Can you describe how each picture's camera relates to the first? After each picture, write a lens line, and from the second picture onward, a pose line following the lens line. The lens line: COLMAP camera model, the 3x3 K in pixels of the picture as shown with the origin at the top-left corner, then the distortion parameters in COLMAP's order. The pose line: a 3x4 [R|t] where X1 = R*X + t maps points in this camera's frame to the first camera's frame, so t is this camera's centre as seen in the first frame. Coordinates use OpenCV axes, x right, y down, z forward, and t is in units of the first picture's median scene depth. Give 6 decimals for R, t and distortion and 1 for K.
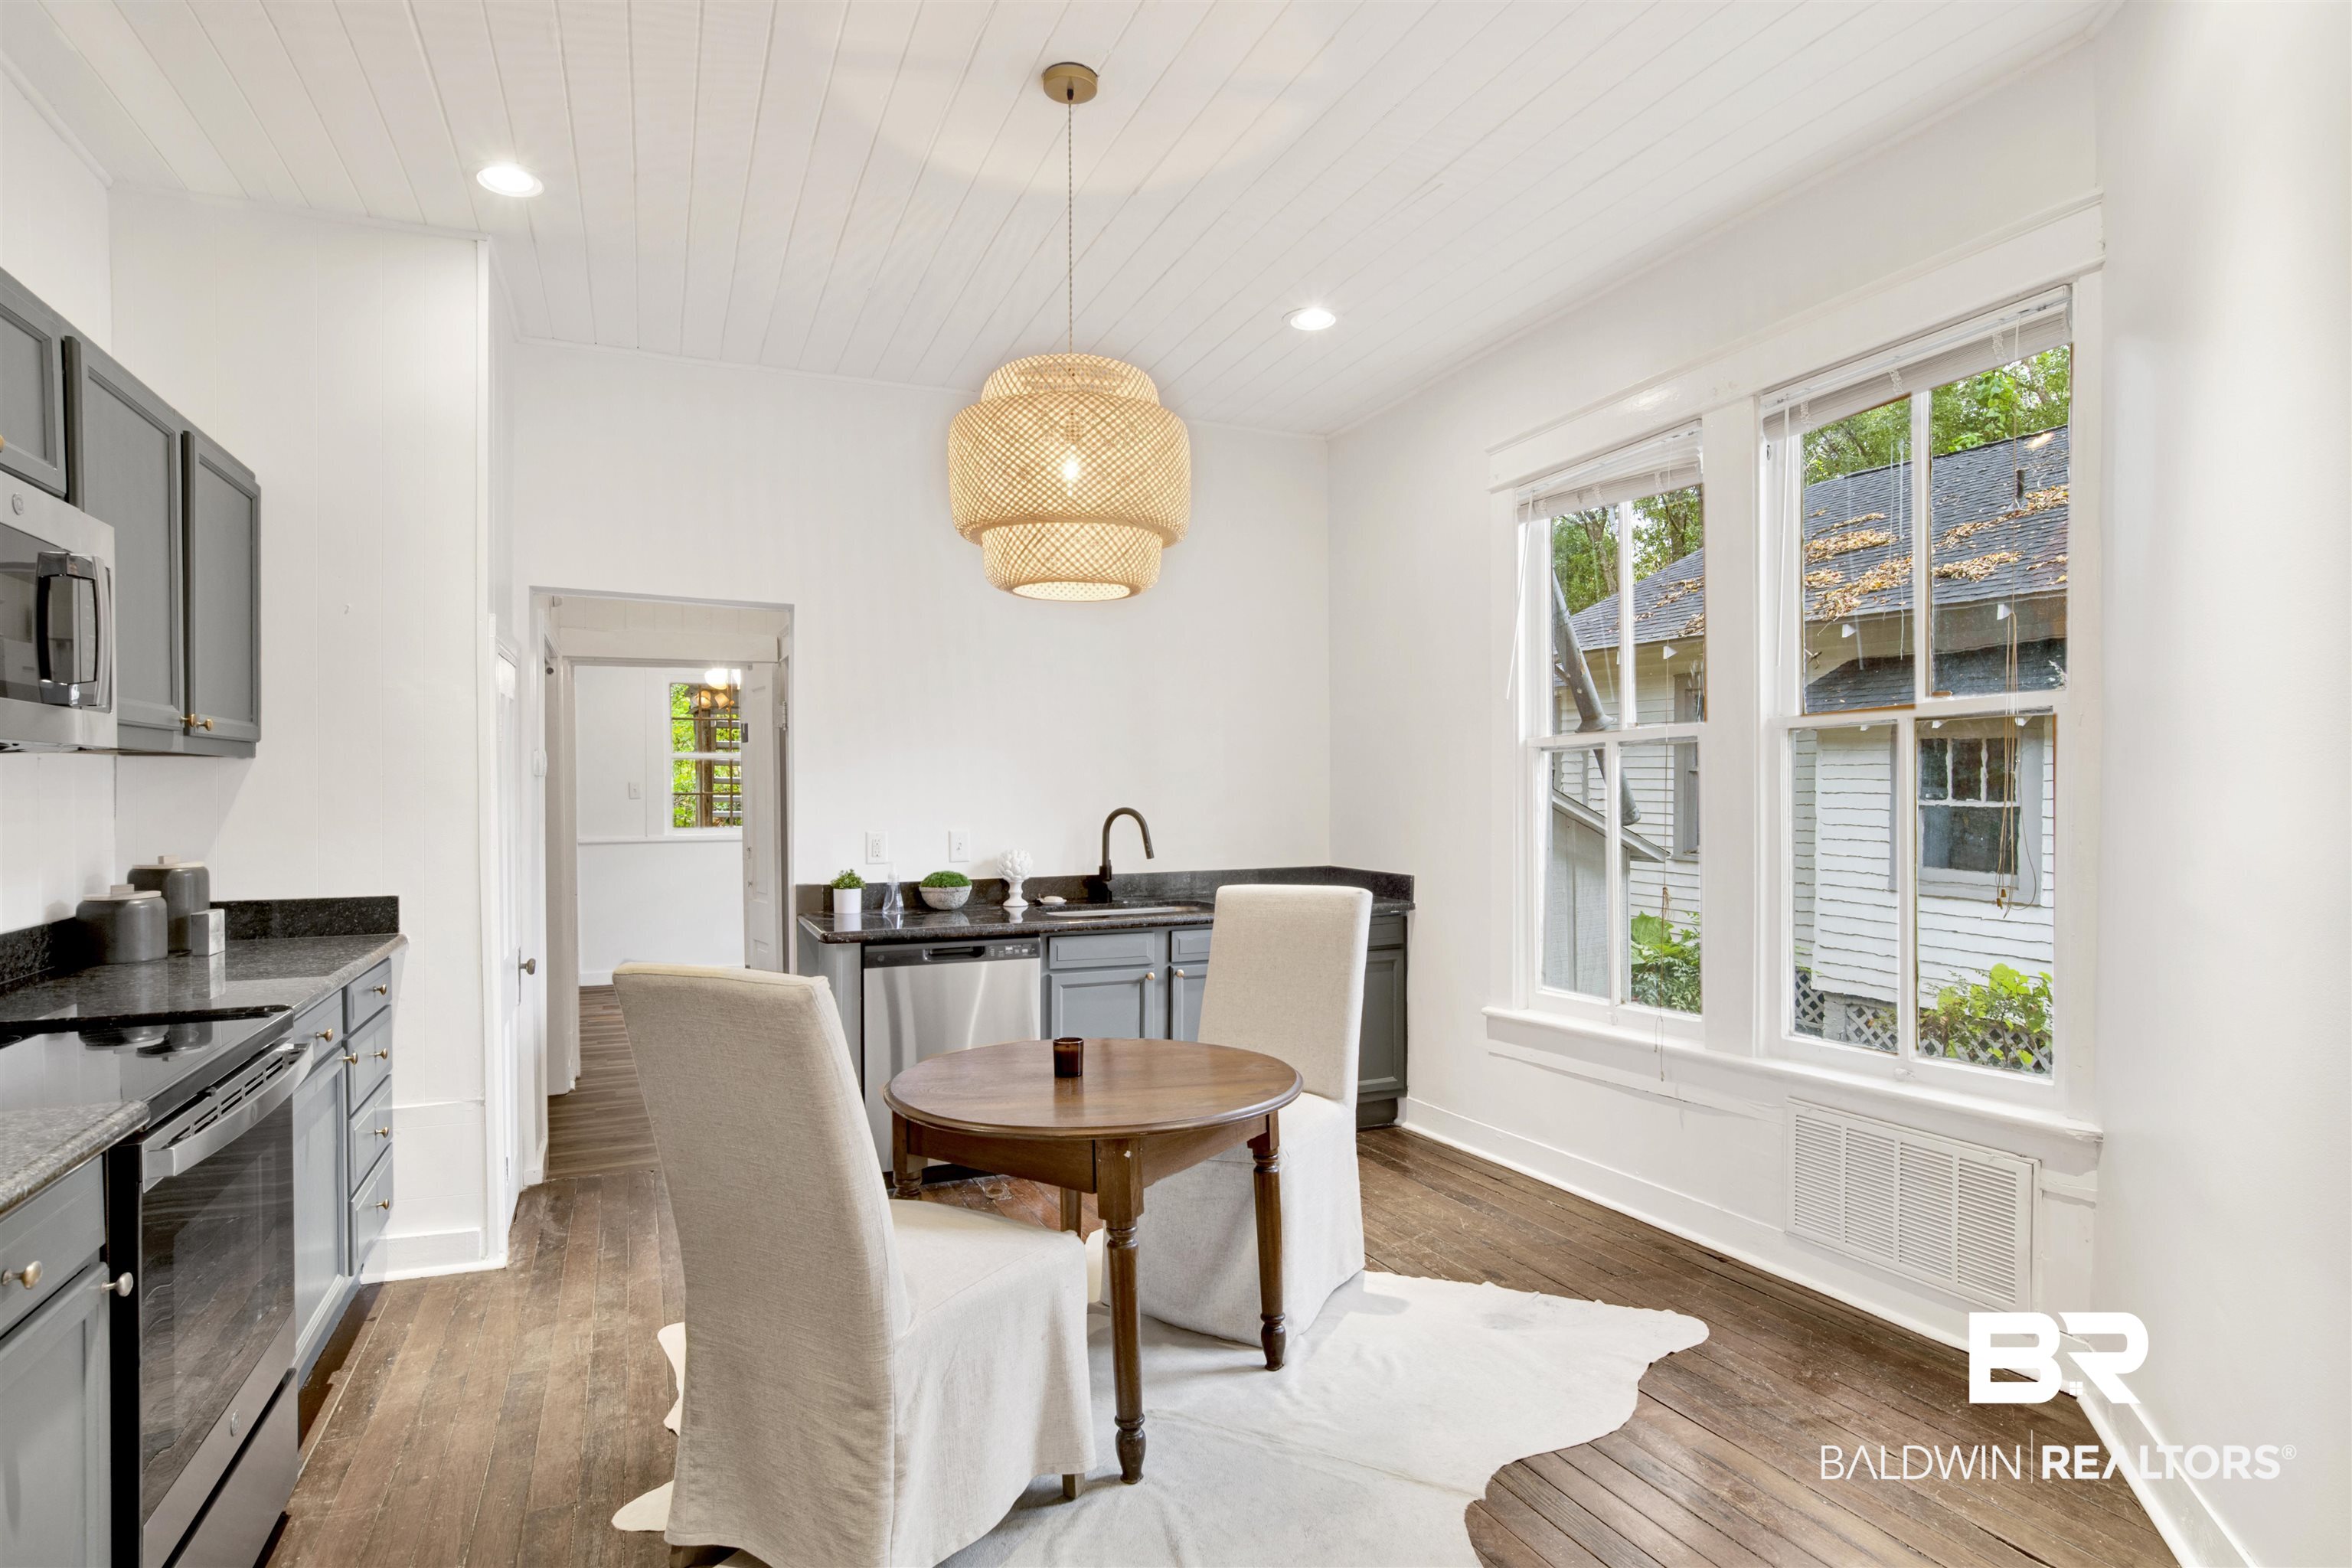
lens RADIAL K [[1235.8, 0, 1176.0], [0, 1235.8, 784.0], [0, 0, 1]] dist [0.014978, 0.000225]
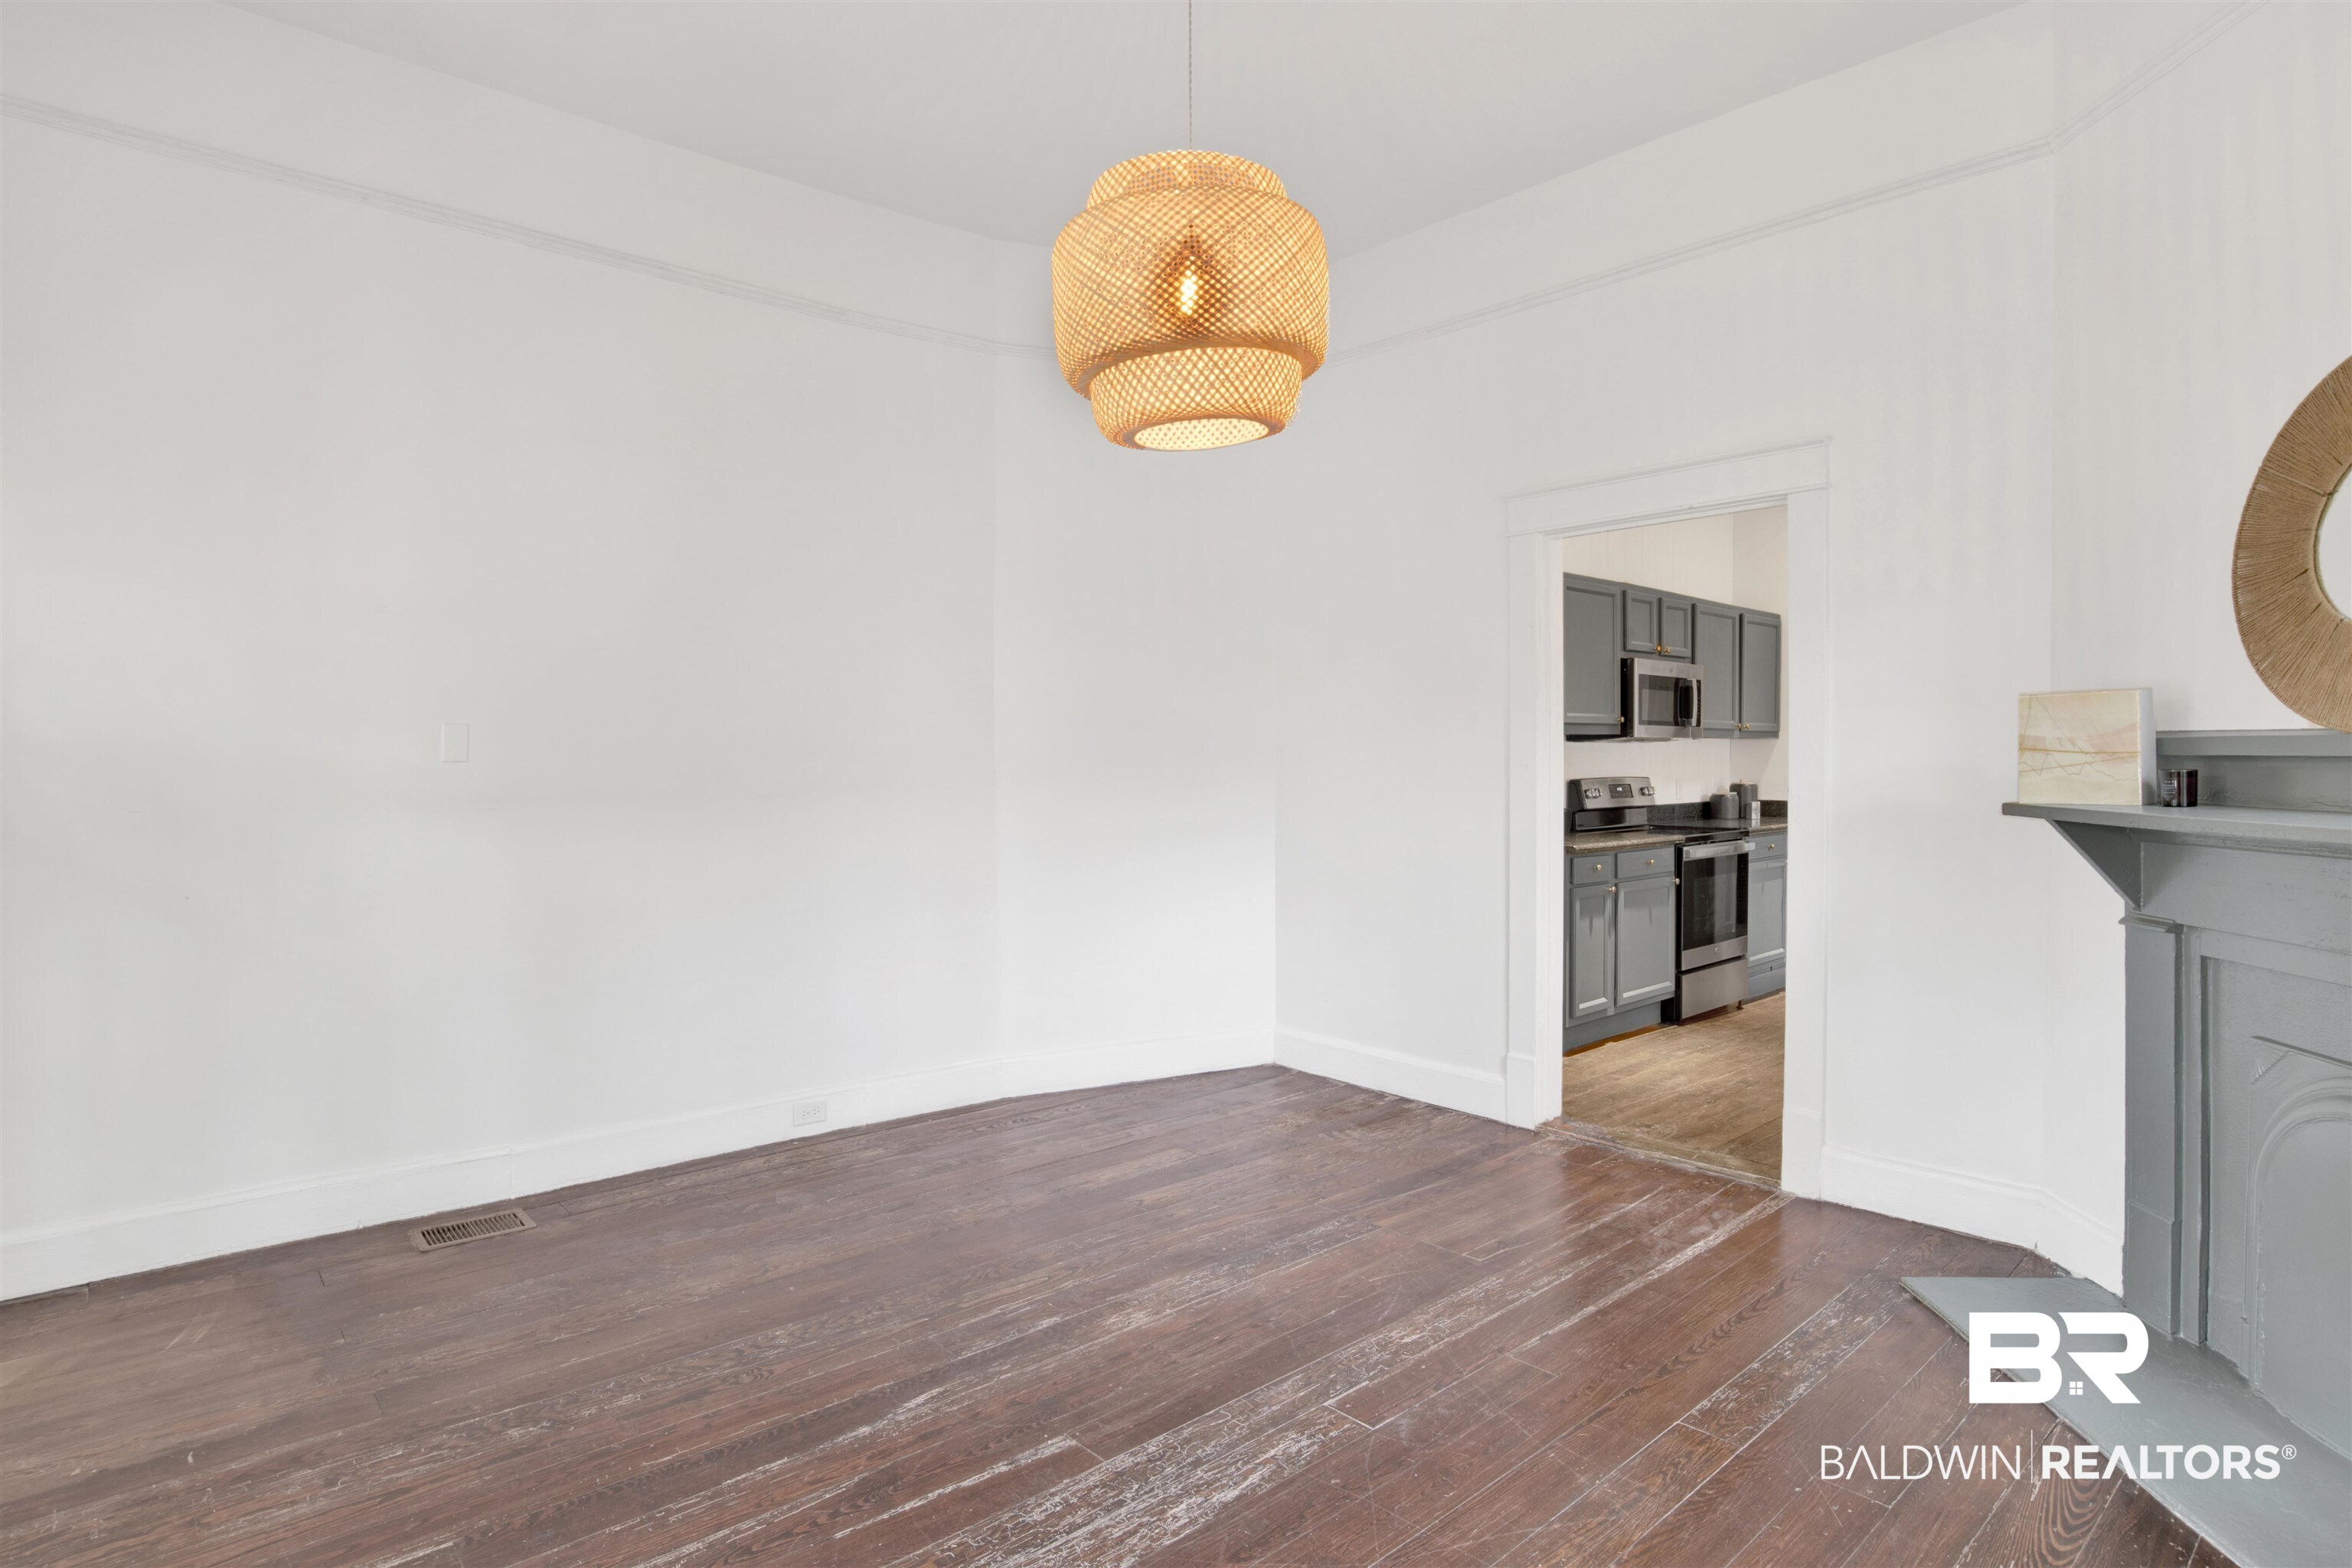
lens RADIAL K [[1213.1, 0, 1174.8], [0, 1213.1, 755.2], [0, 0, 1]] dist [-0.065666, -0.000217]
pose [[0.320817, 0.009078, -0.947098, 0.967800], [-0.002096, 0.999958, 0.008875, -0.006647], [0.947139, -0.000862, 0.320823, -0.741378]]
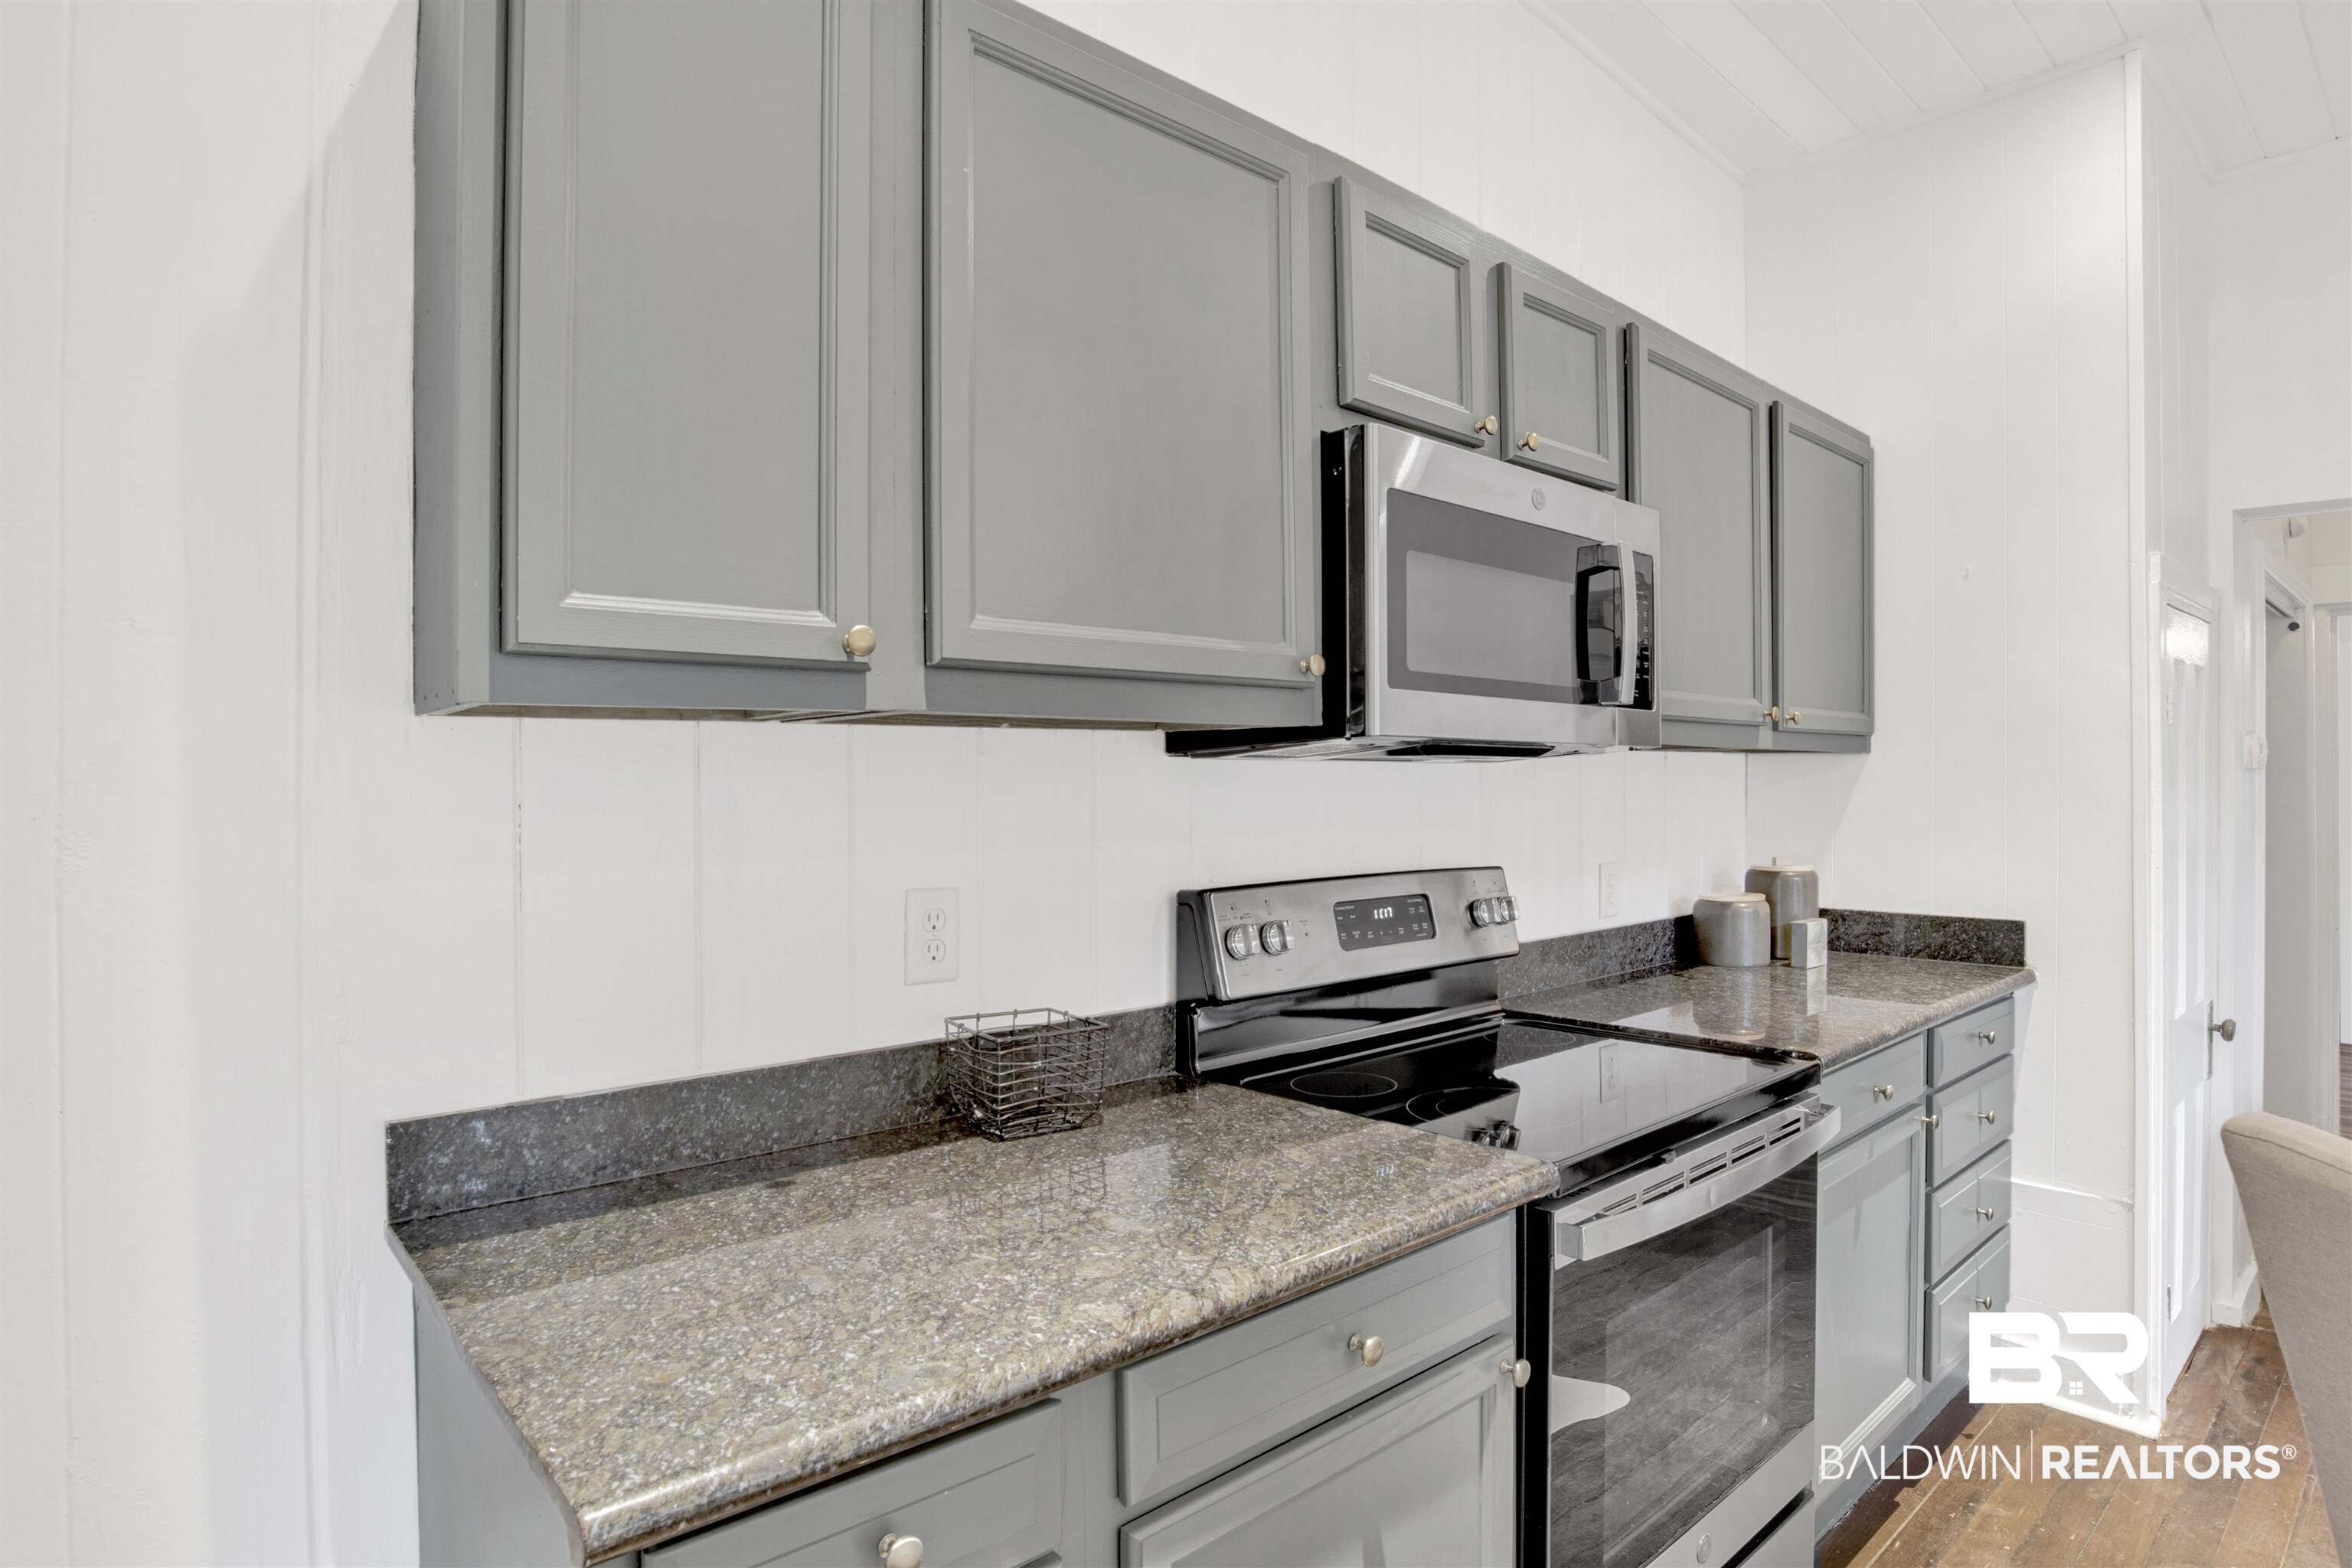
lens RADIAL K [[1276.9, 0, 1179.4], [0, 1276.9, 792.4], [0, 0, 1]] dist [-0.030306, 0.001418]
pose [[0.339452, 0.007316, -0.940595, -0.049741], [0.003350, 0.999954, 0.008987, -0.002238], [0.940617, -0.006202, 0.339412, 0.222710]]
